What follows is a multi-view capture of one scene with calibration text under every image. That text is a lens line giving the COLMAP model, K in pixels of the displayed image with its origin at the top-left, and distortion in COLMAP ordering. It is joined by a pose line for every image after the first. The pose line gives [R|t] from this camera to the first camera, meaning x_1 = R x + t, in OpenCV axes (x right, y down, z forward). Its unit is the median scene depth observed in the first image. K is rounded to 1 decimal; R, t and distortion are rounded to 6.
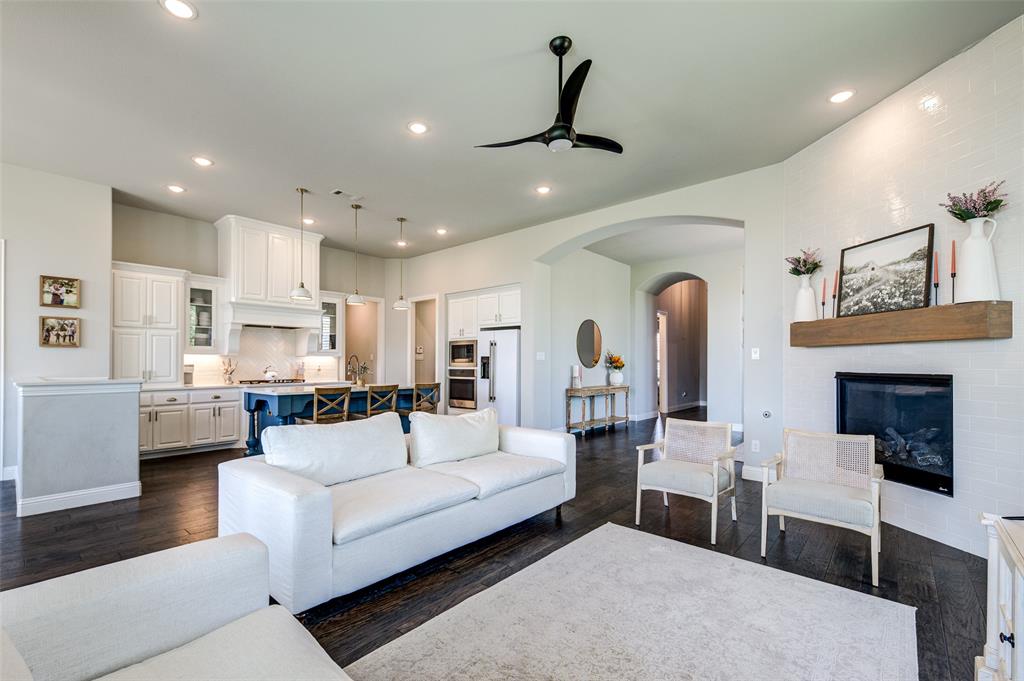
lens RADIAL K [[459.7, 0, 469.9], [0, 459.7, 360.0], [0, 0, 1]] dist [-0.001443, -0.000355]
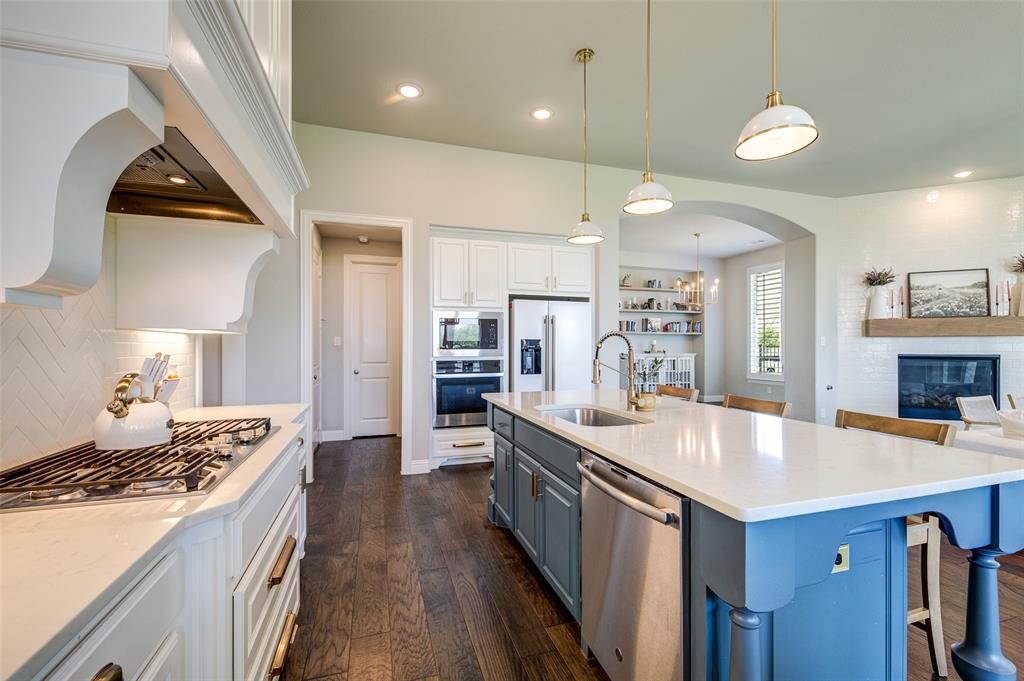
lens RADIAL K [[431.6, 0, 516.7], [0, 431.6, 344.1], [0, 0, 1]] dist [0.008440, -0.000134]
pose [[0.448334, 0.001751, 0.893865, -0.683897], [-0.003859, 0.999993, -0.000023, -0.001651], [-0.893858, -0.003439, 0.448337, 1.003290]]
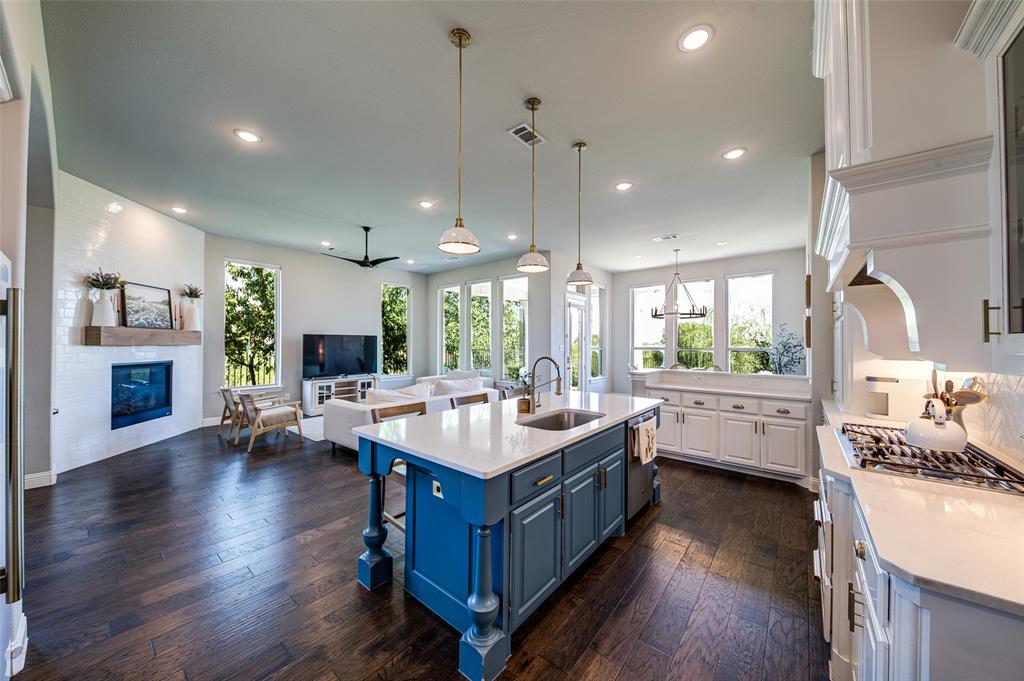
lens RADIAL K [[354.3, 0, 515.5], [0, 354.3, 339.9], [0, 0, 1]] dist [0.020480, -0.010296]
pose [[-0.993364, -0.008790, -0.114677, -0.211679], [-0.007053, 0.999854, -0.015546, -0.027324], [0.114796, -0.014634, -0.993281, 1.526078]]
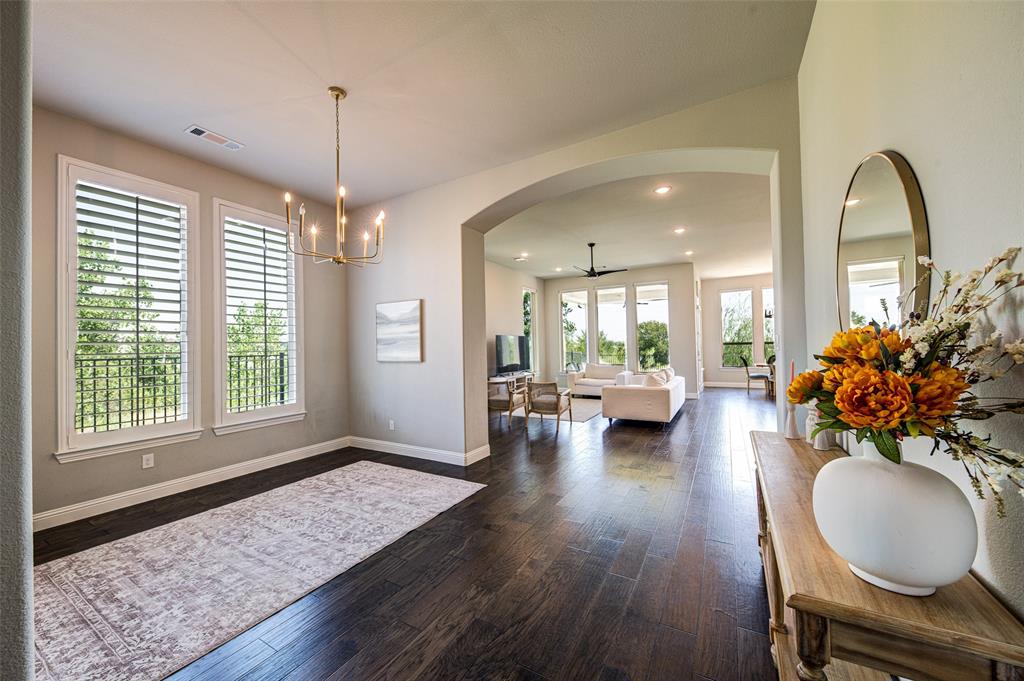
lens RADIAL K [[371.7, 0, 517.5], [0, 371.7, 341.6], [0, 0, 1]] dist [0.009454, -0.000054]
pose [[-0.961111, 0.011115, -0.275939, 0.649607], [0.017112, 0.999667, -0.019333, -0.008496], [0.275632, -0.023303, -0.960981, 1.608481]]
